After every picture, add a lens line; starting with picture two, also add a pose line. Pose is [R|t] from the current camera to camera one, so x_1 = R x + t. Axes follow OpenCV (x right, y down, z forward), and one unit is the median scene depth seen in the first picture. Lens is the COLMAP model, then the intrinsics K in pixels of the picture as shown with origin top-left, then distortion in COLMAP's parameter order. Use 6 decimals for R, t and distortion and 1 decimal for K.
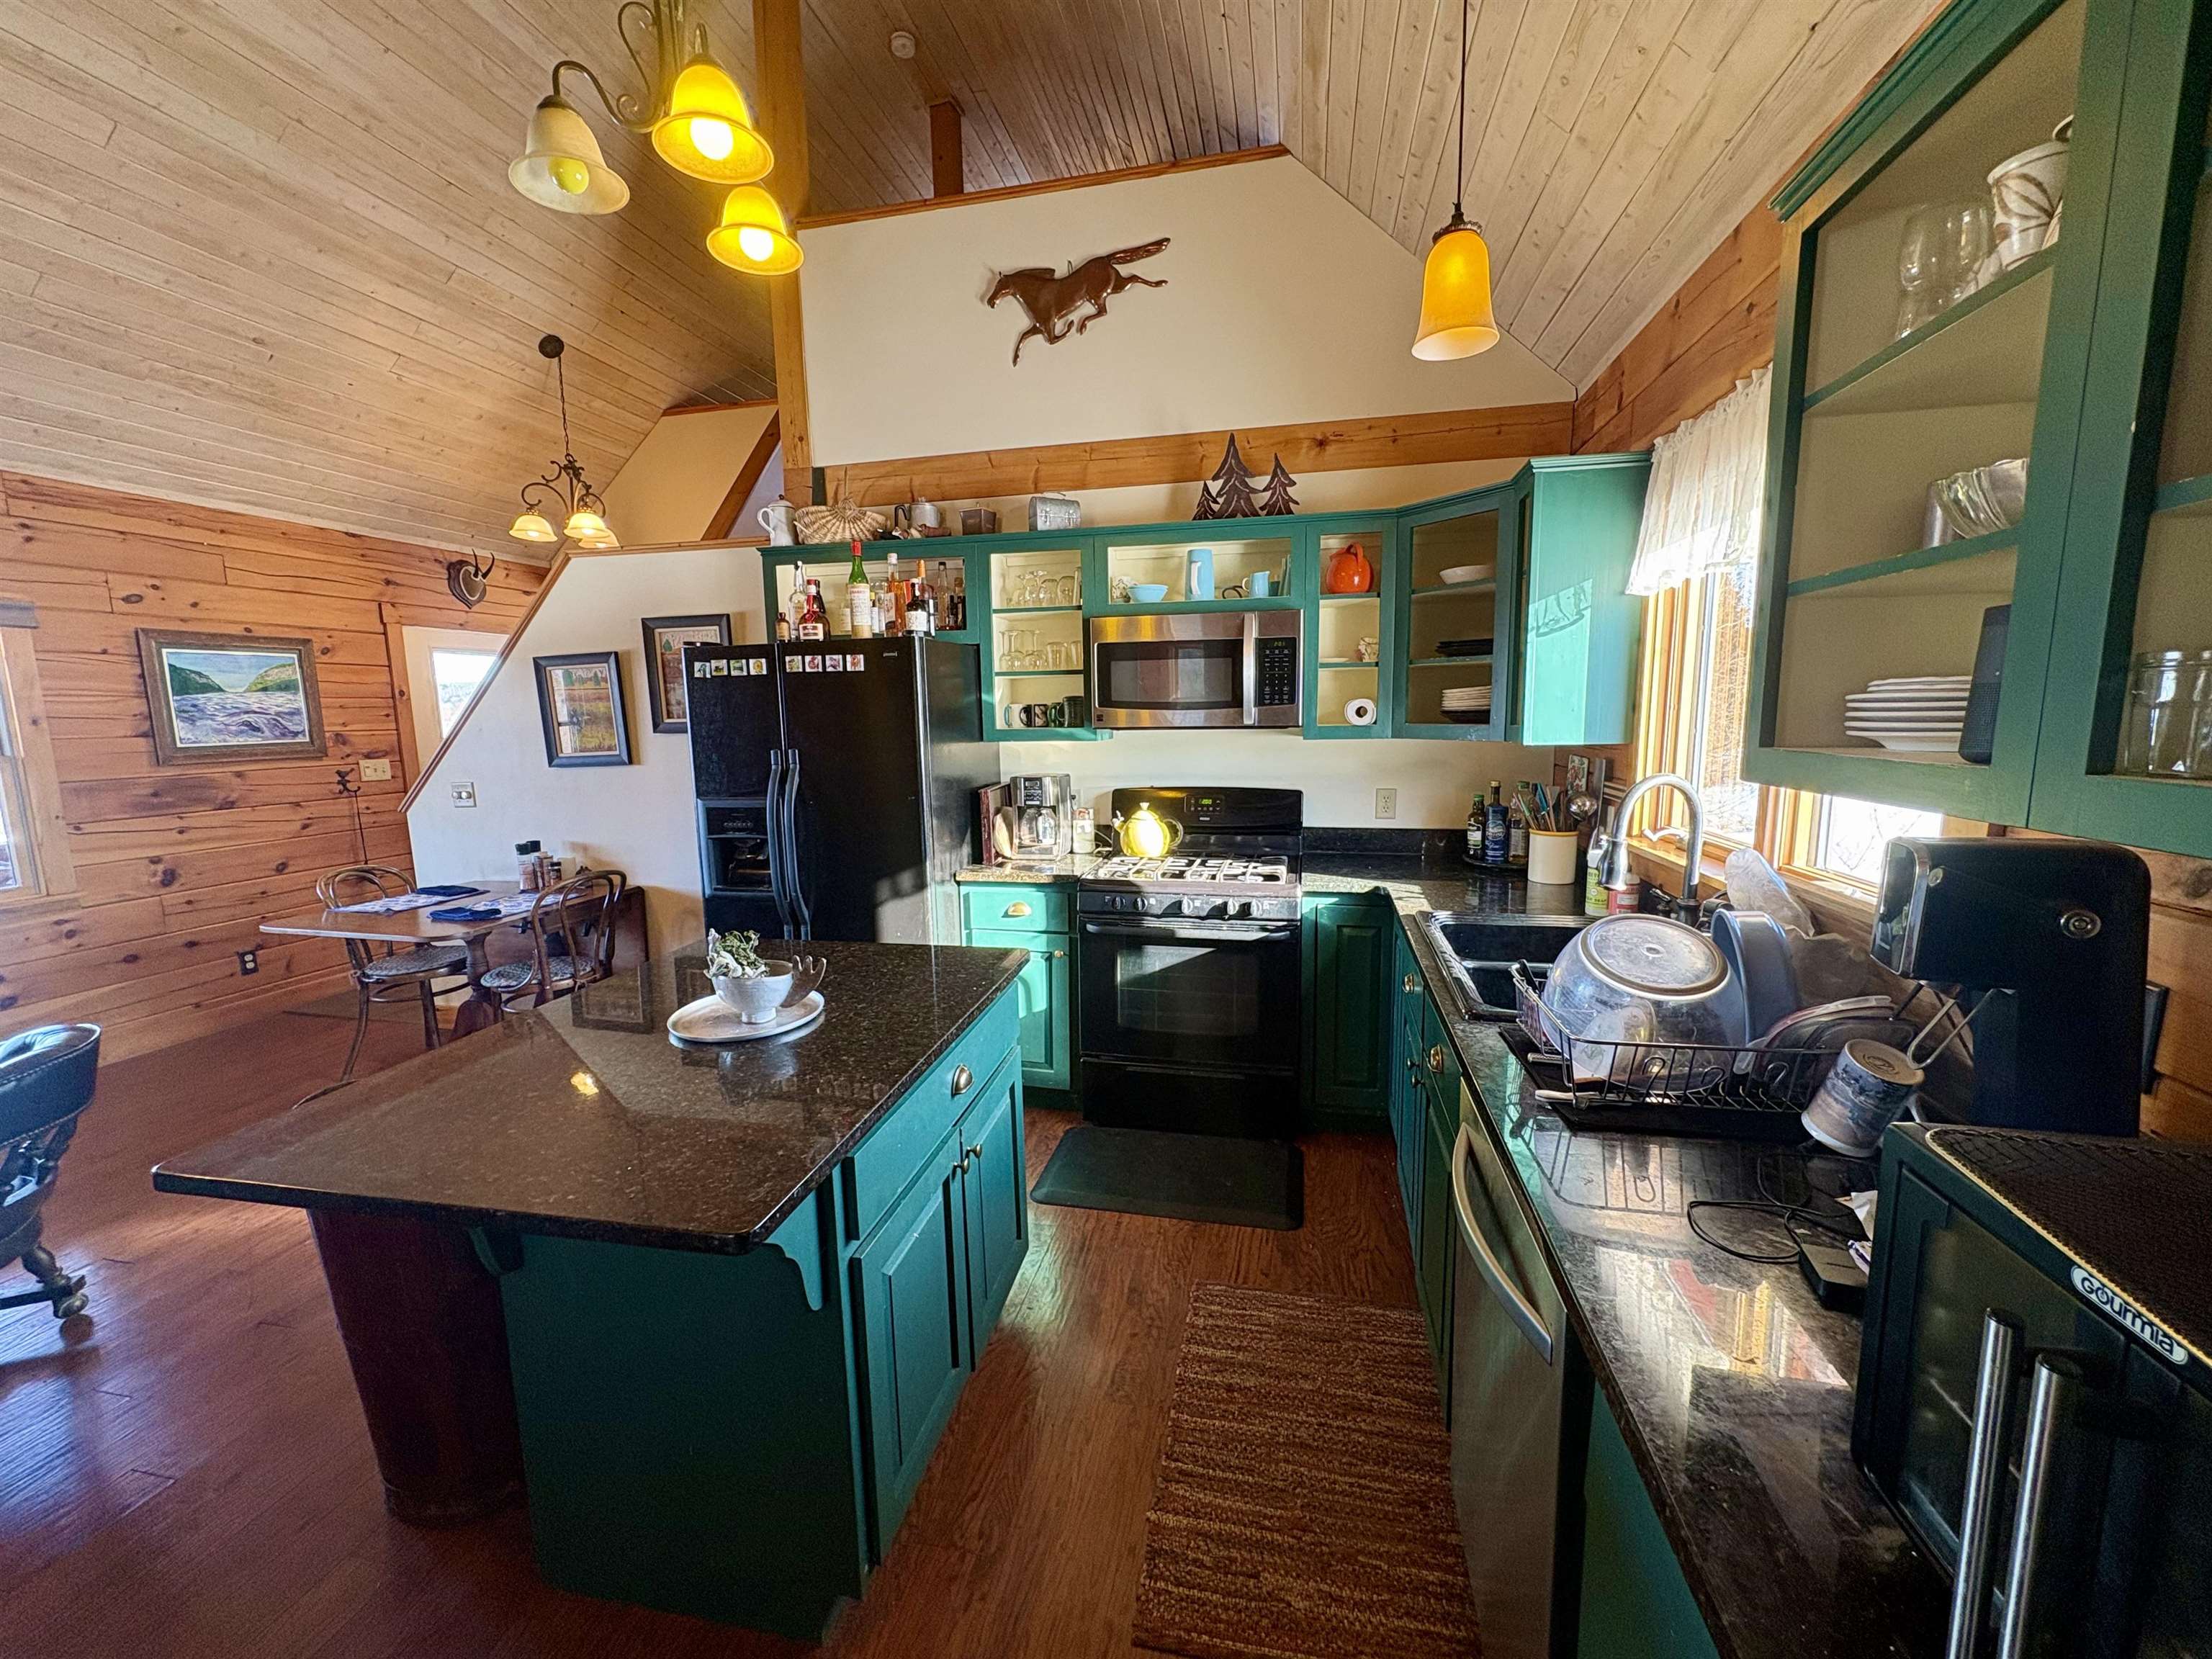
lens RADIAL K [[877.5, 0, 1106.0], [0, 877.5, 829.5], [0, 0, 1]] dist [0.001738, -0.000470]
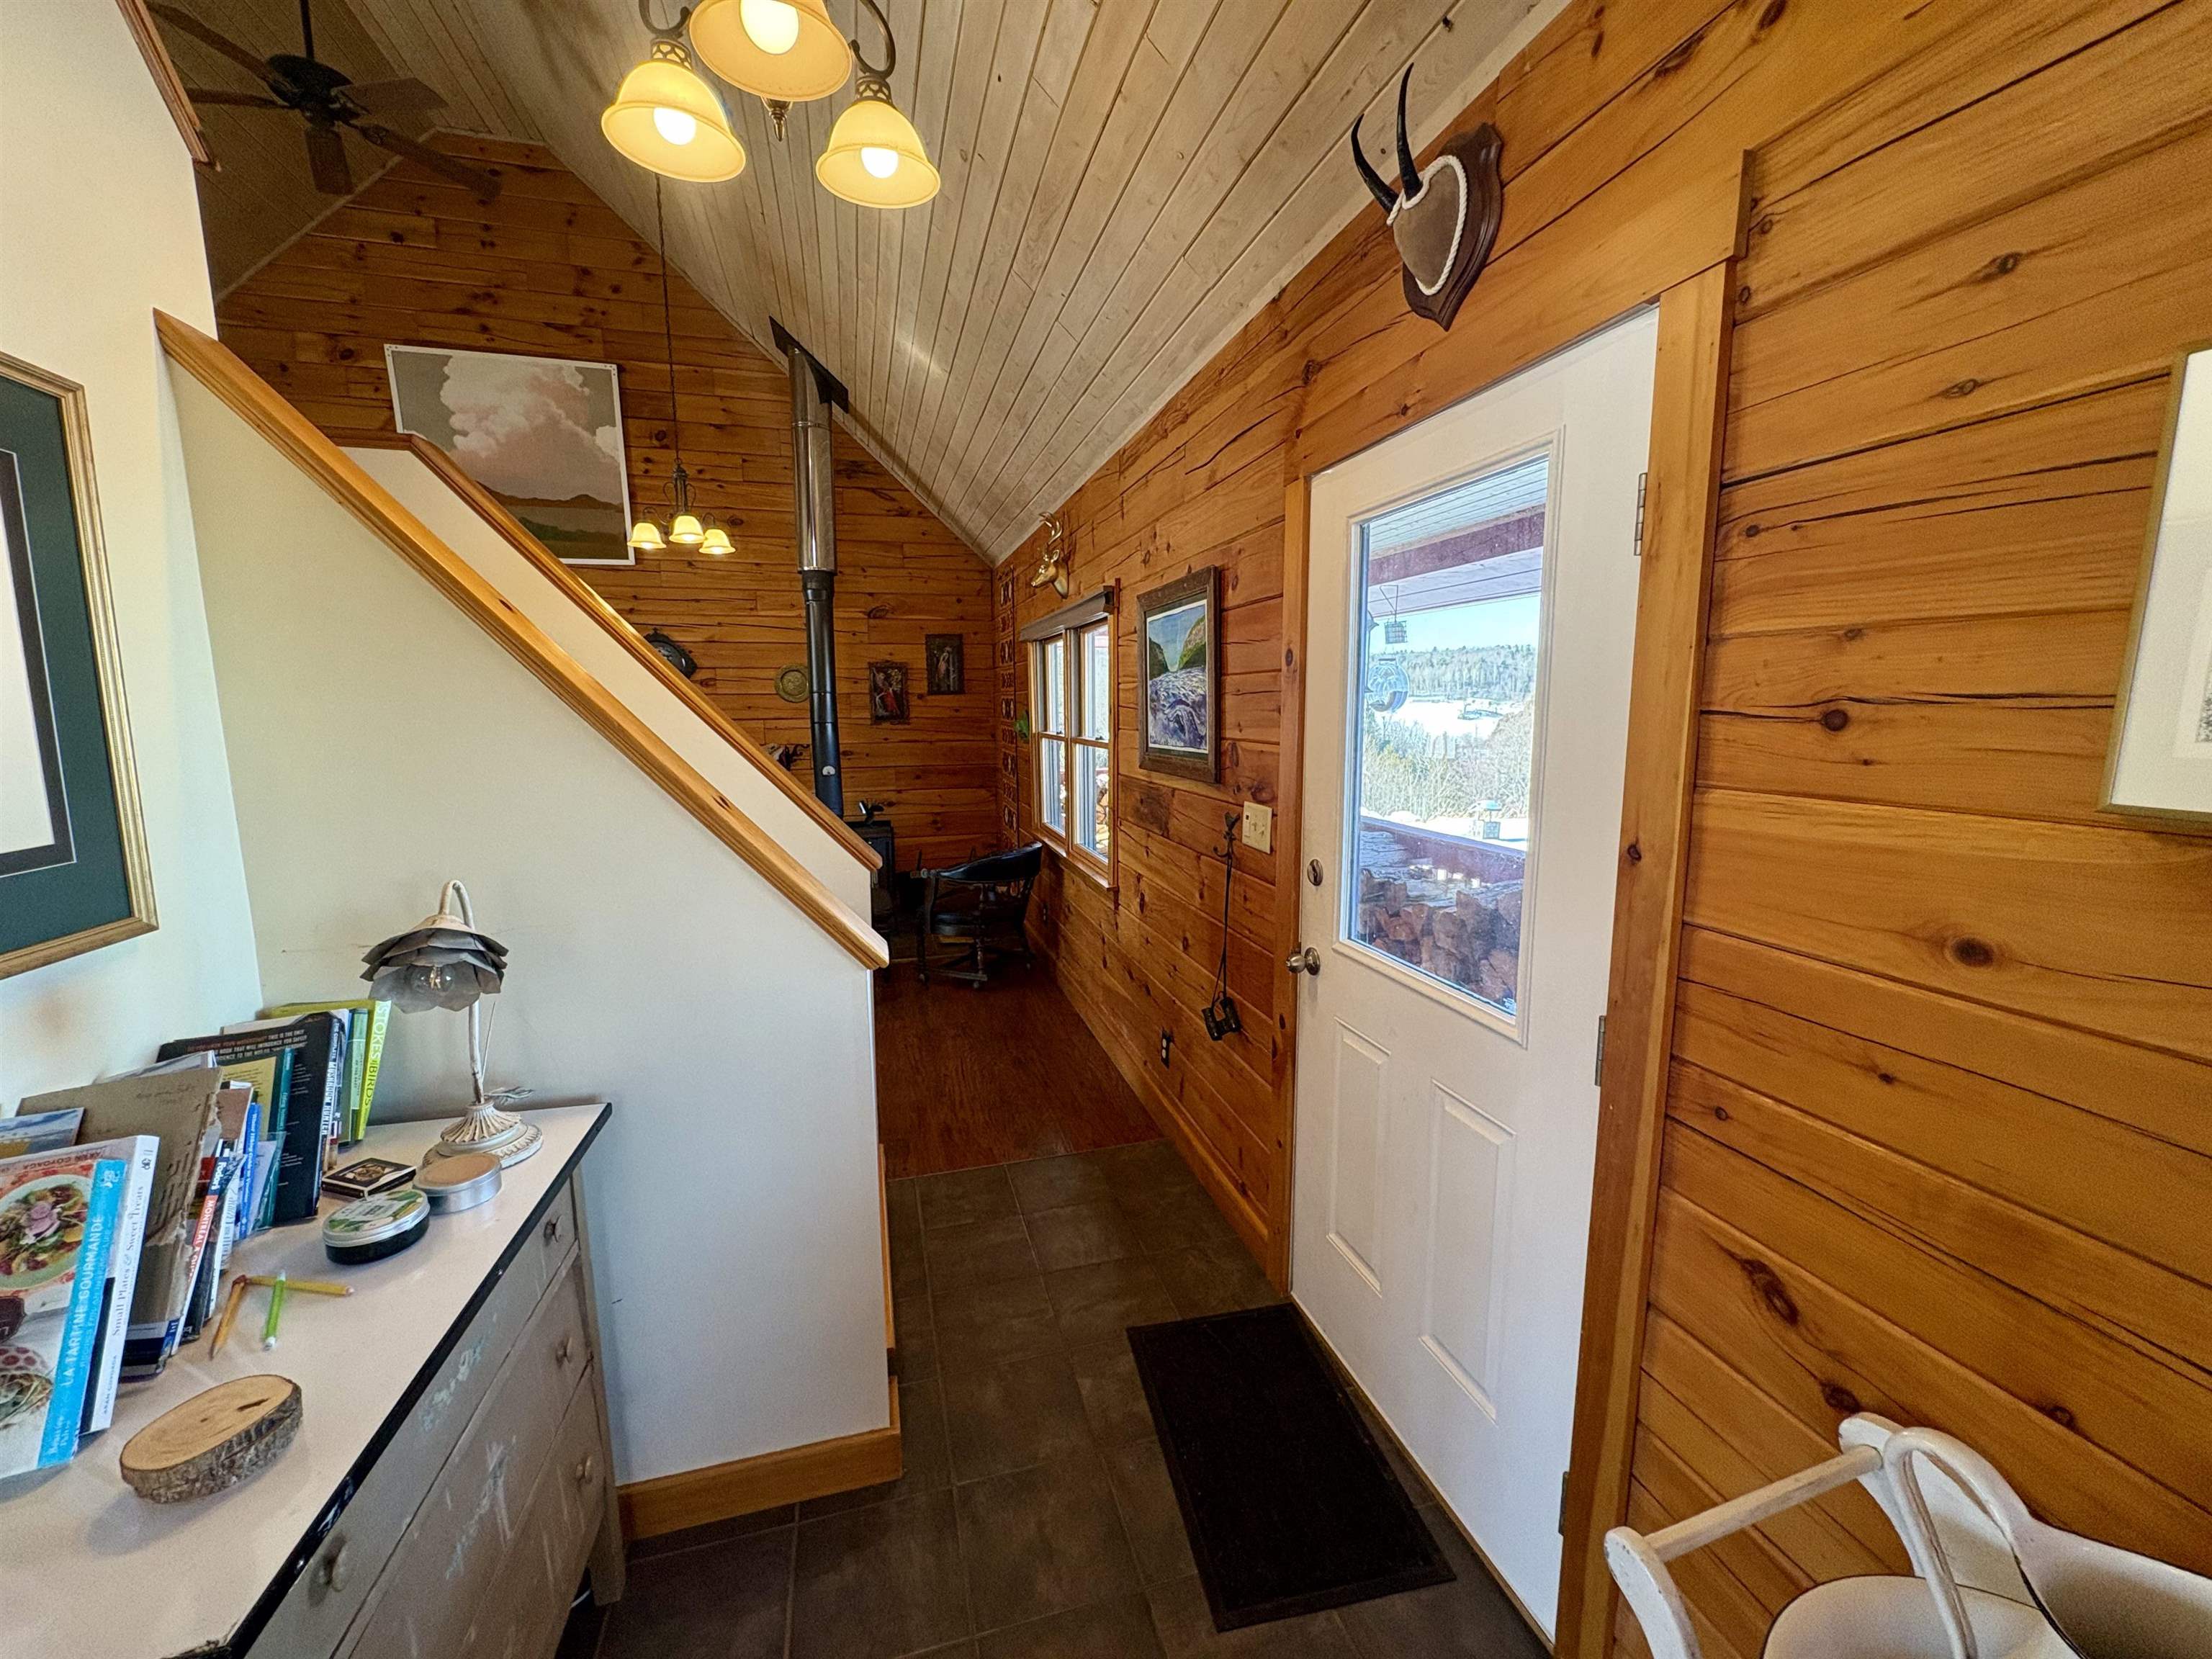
lens RADIAL K [[877.5, 0, 1106.0], [0, 877.5, 829.5], [0, 0, 1]] dist [0.001738, -0.000470]
pose [[-0.882419, 0.087420, -0.462270, -0.655422], [-0.046455, 0.961592, 0.270524, -0.228191], [0.468164, 0.260191, -0.844466, 1.634747]]
